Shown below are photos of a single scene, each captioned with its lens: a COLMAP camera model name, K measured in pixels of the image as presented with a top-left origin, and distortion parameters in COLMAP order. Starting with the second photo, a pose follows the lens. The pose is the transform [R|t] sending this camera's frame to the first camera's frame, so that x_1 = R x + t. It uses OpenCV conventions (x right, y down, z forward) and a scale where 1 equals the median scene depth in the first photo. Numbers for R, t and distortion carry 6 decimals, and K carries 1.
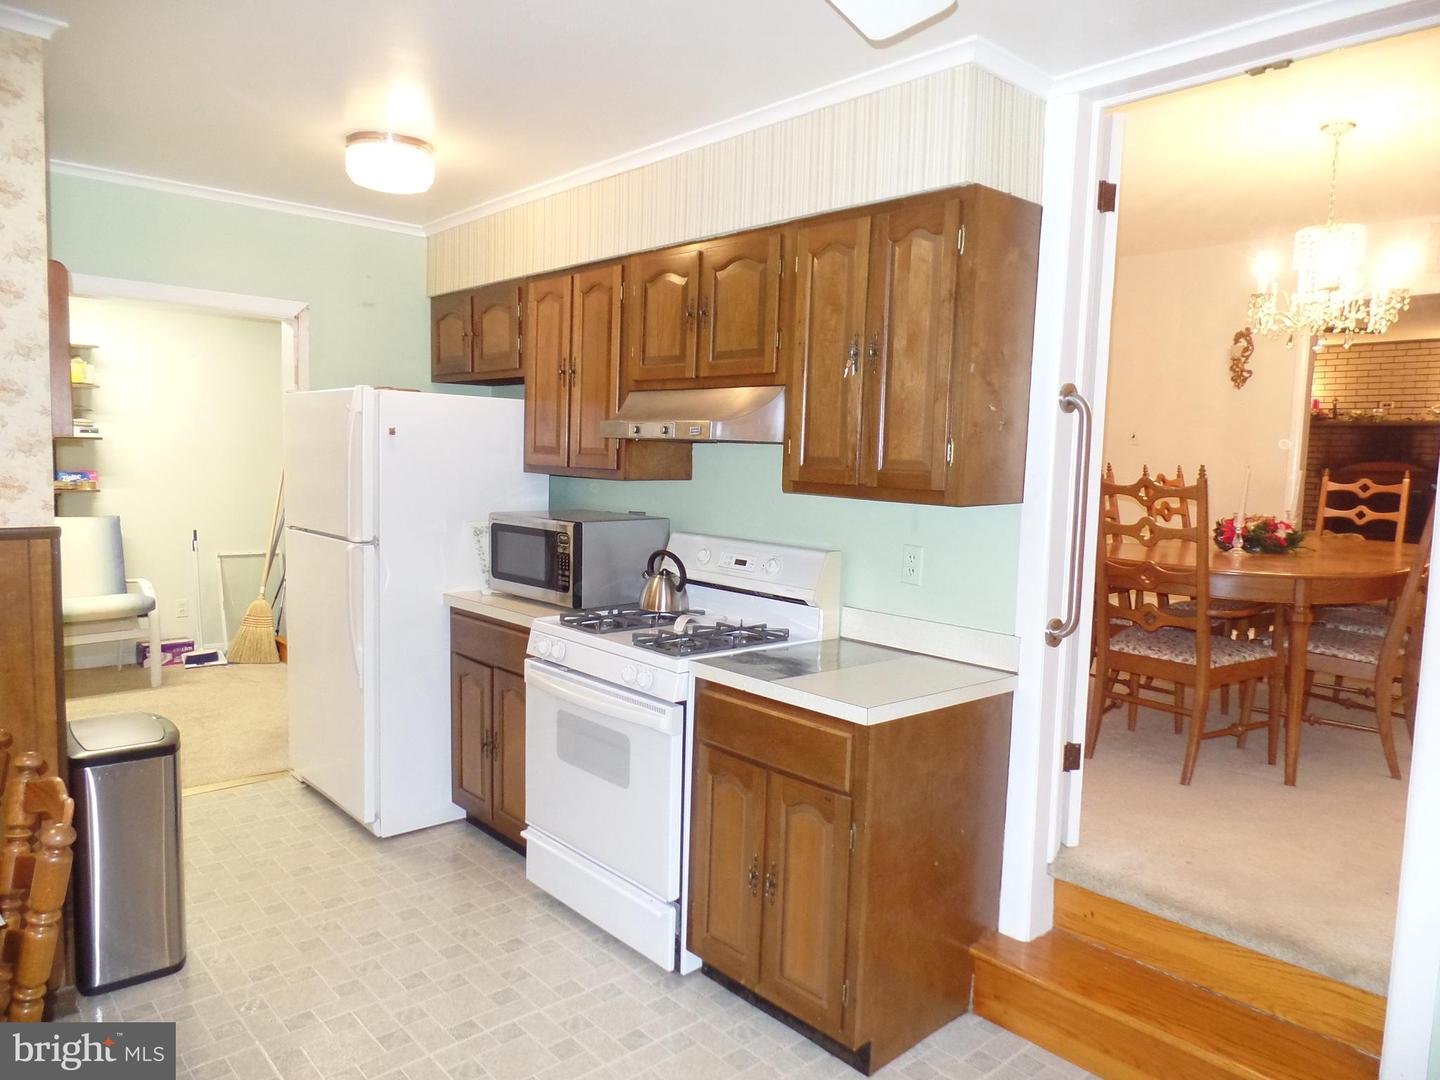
lens RADIAL K [[985.8, 0, 720.0], [0, 985.8, 540.0], [0, 0, 1]] dist [0.007058, -0.000404]
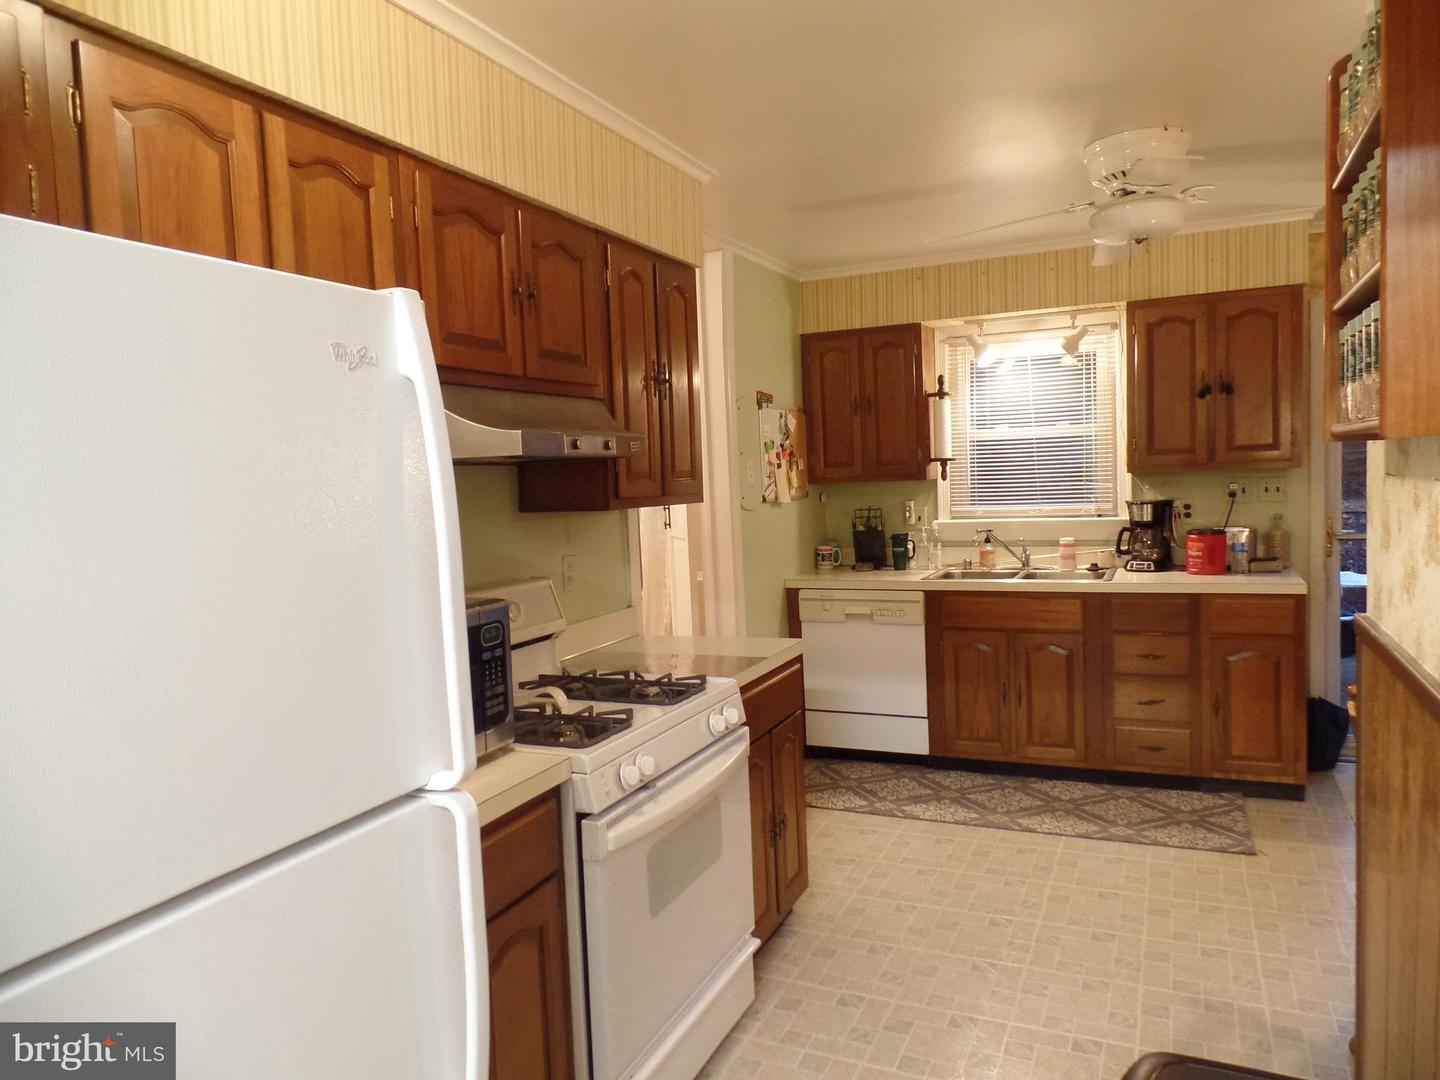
lens RADIAL K [[985.8, 0, 720.0], [0, 985.8, 540.0], [0, 0, 1]] dist [0.007058, -0.000404]
pose [[-0.403199, -0.076169, 0.911937, -0.785916], [0.110542, 0.985179, 0.131161, -0.123845], [-0.908411, 0.153691, -0.388803, 1.179445]]
